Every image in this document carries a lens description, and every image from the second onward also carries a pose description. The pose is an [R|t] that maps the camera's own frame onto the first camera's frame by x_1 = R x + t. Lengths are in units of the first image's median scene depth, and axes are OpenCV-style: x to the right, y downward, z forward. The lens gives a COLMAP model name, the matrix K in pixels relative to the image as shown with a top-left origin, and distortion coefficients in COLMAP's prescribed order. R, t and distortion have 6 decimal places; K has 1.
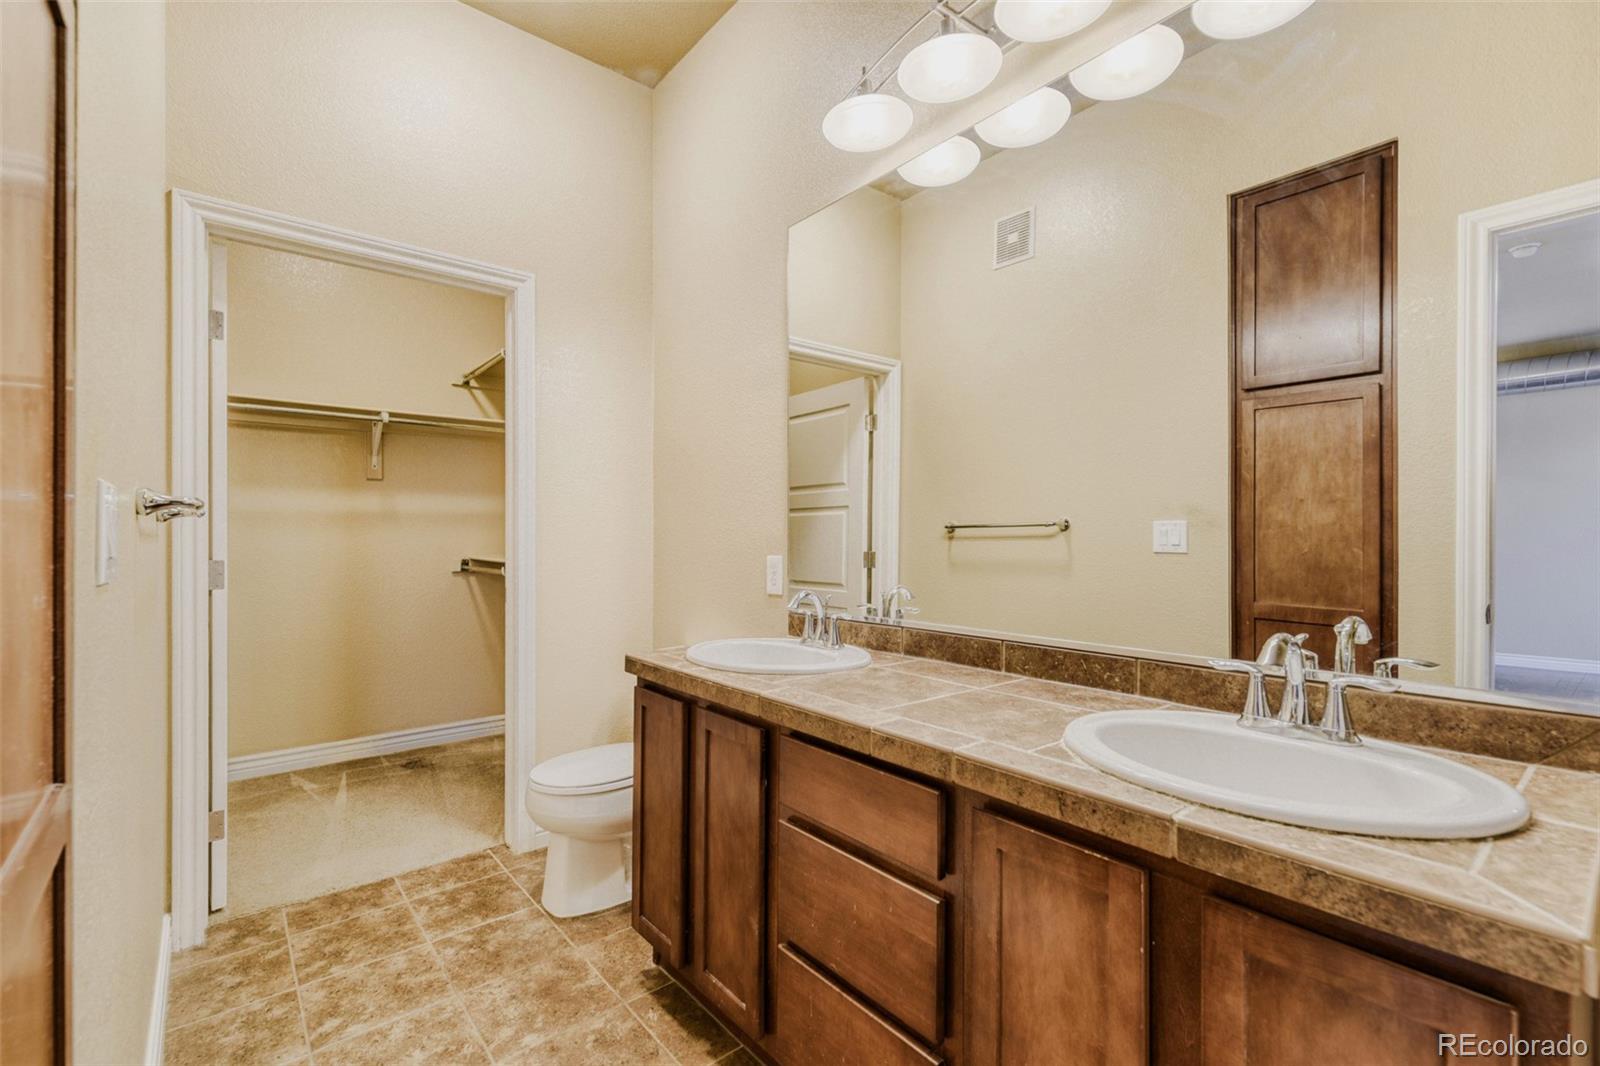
lens RADIAL K [[718.3, 0, 793.7], [0, 718.3, 526.7], [0, 0, 1]] dist [-0.002457, -0.000245]
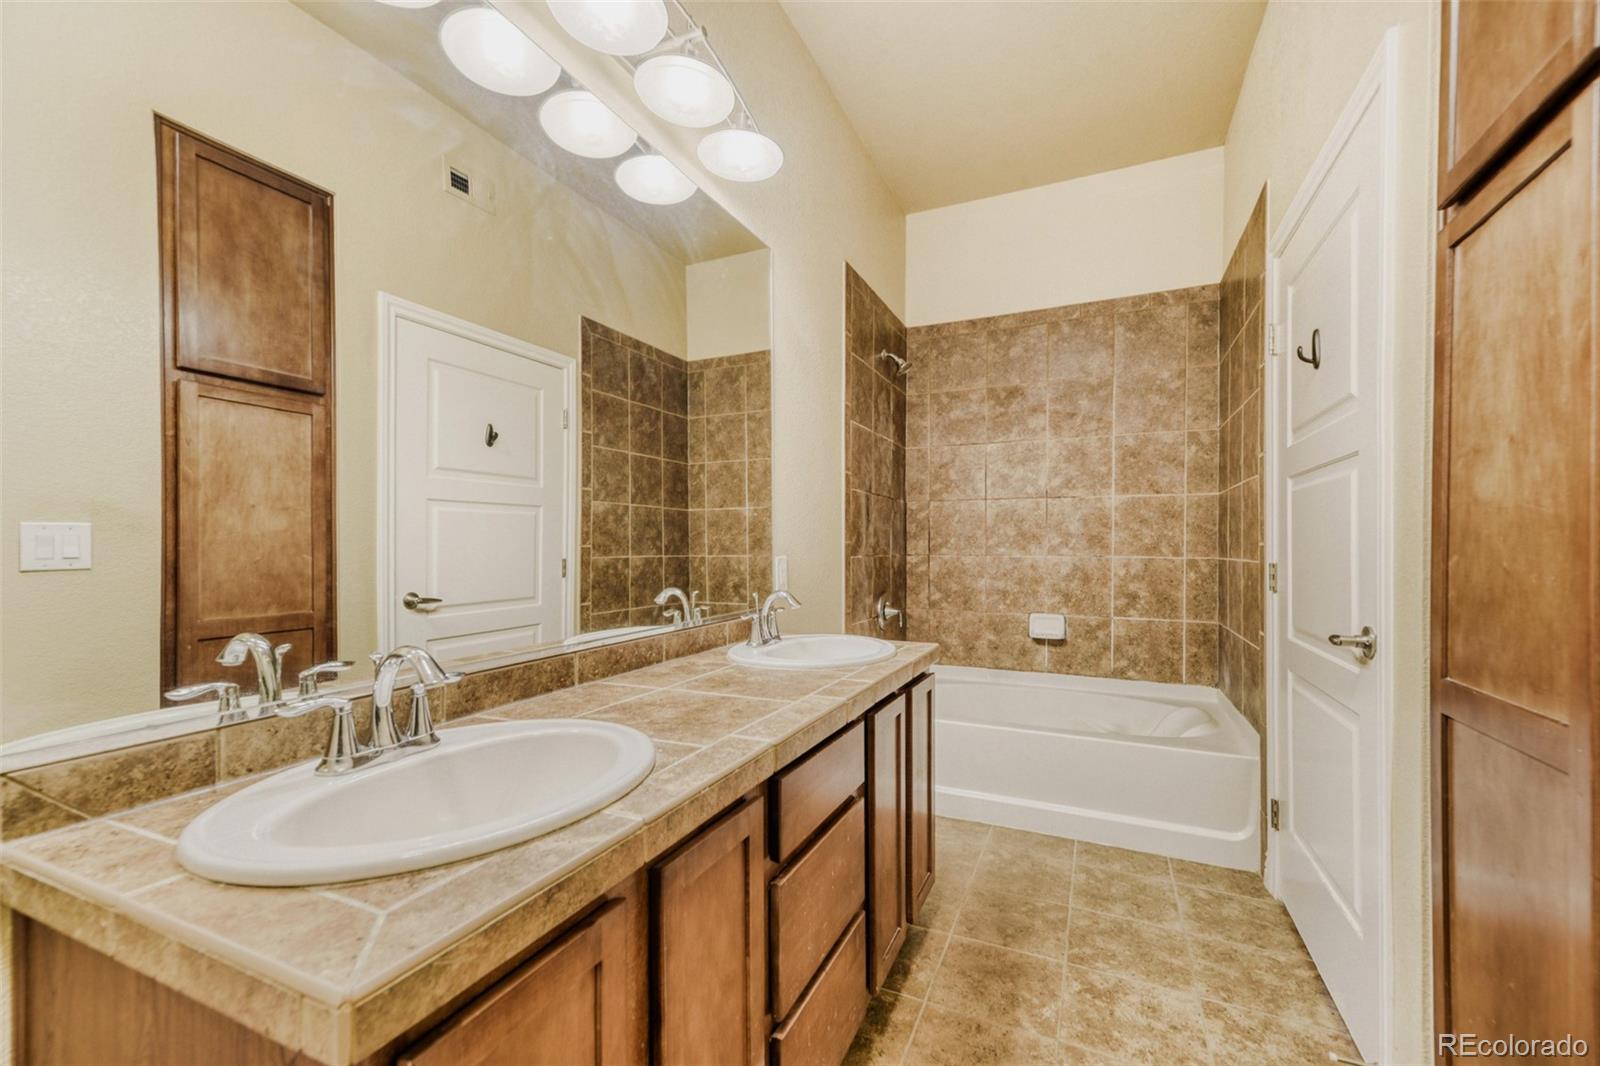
lens RADIAL K [[670.3, 0, 785.8], [0, 670.3, 546.5], [0, 0, 1]] dist [0.007525, -0.000347]
pose [[-0.412481, -0.005474, 0.910950, -0.412847], [-0.003576, 0.999984, 0.004390, 0.011364], [-0.910959, -0.001446, -0.412494, 0.749377]]
